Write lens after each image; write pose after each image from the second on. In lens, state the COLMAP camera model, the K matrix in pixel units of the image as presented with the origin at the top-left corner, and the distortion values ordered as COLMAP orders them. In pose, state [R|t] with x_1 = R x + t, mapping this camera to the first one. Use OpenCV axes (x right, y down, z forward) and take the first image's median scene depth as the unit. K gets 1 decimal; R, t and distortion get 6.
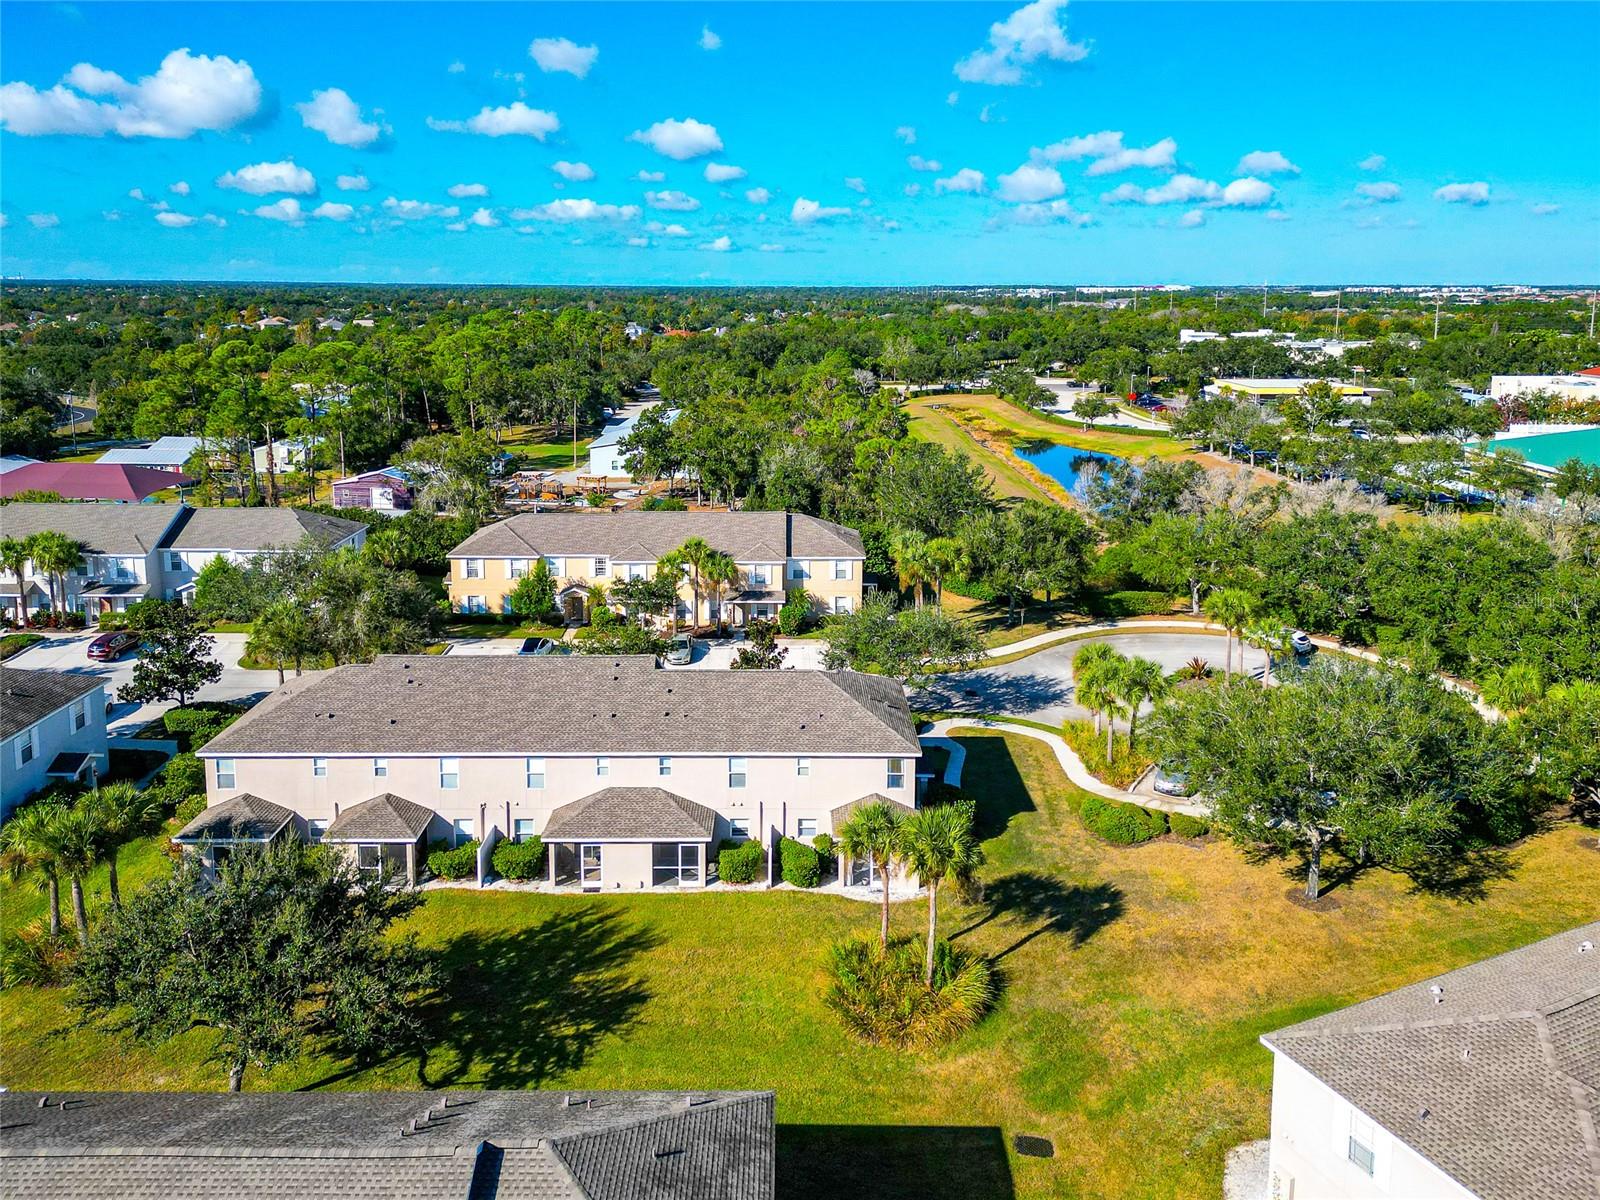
lens RADIAL K [[1132.5, 0, 792.9], [0, 1132.5, 465.3], [0, 0, 1]] dist [0.071629, -0.066658]
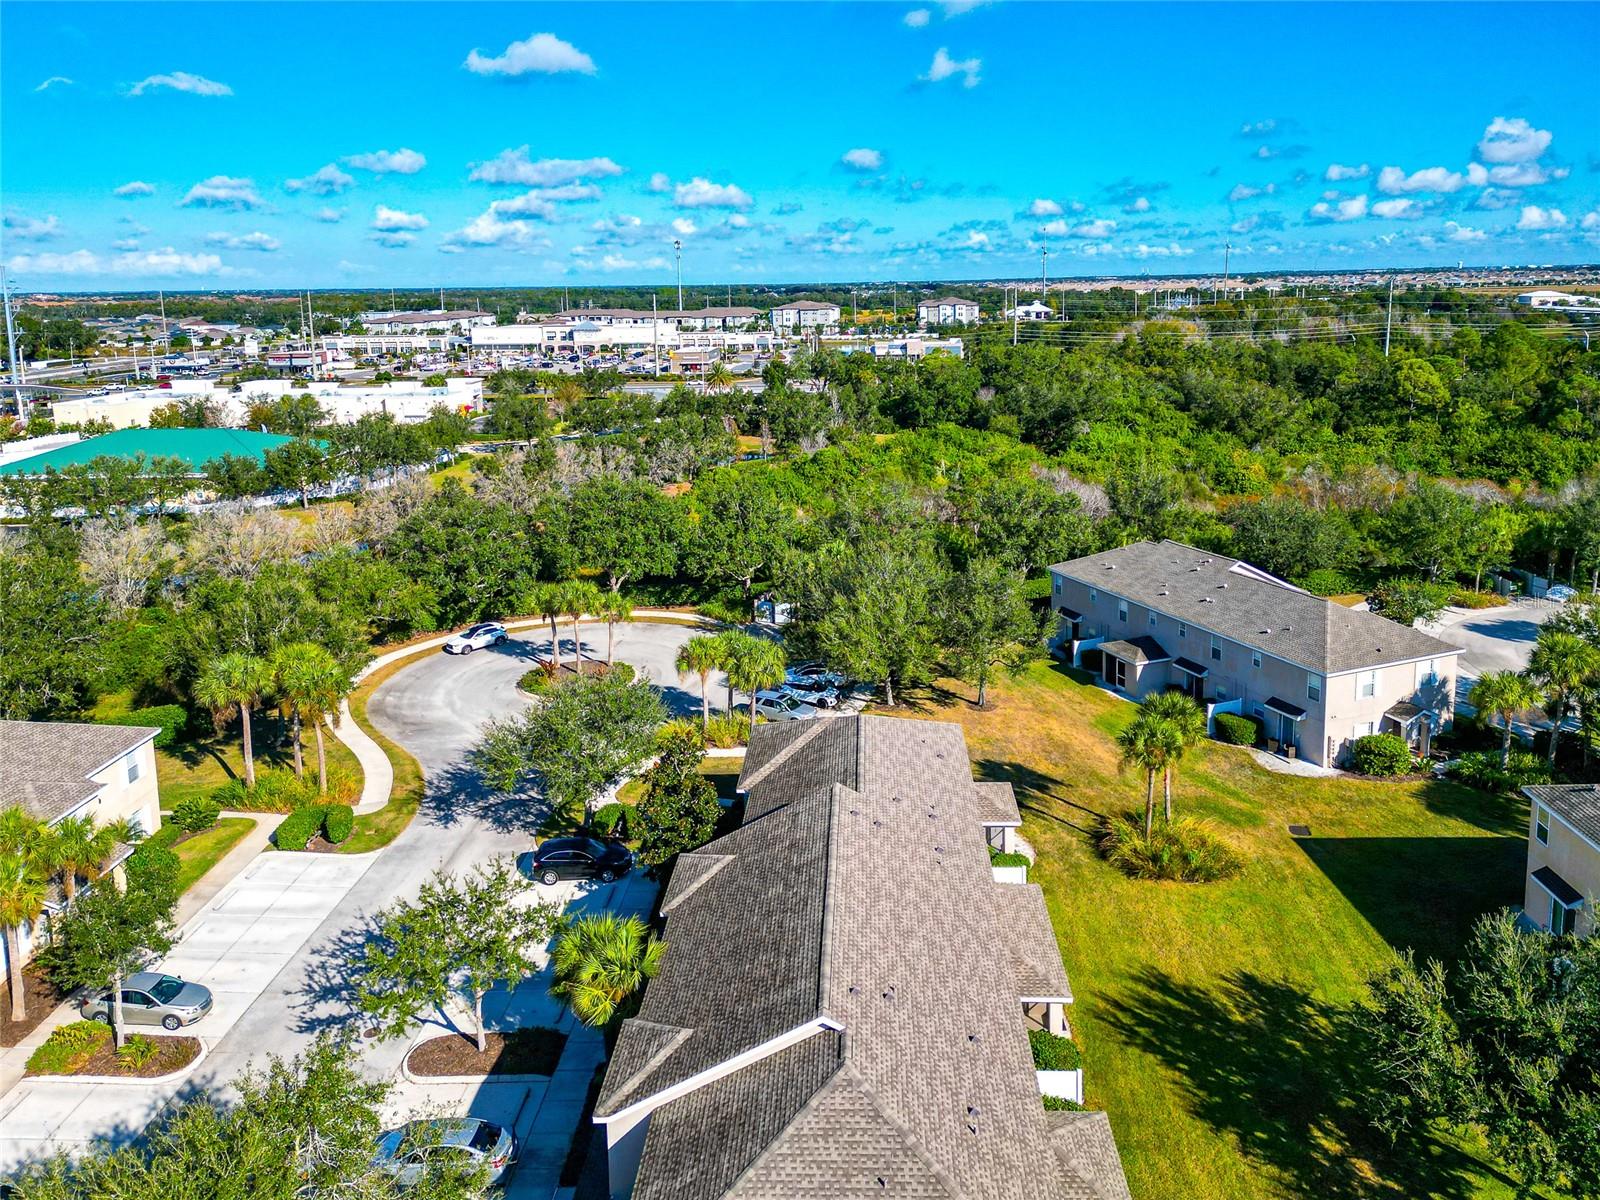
lens RADIAL K [[1140.8, 0, 805.0], [0, 1140.8, 517.7], [0, 0, 1]] dist [0.071403, -0.063668]
pose [[0.053418, -0.200210, 0.978296, -0.880055], [0.169621, 0.967276, 0.188693, -0.153582], [-0.984061, 0.155859, 0.085630, 1.013446]]
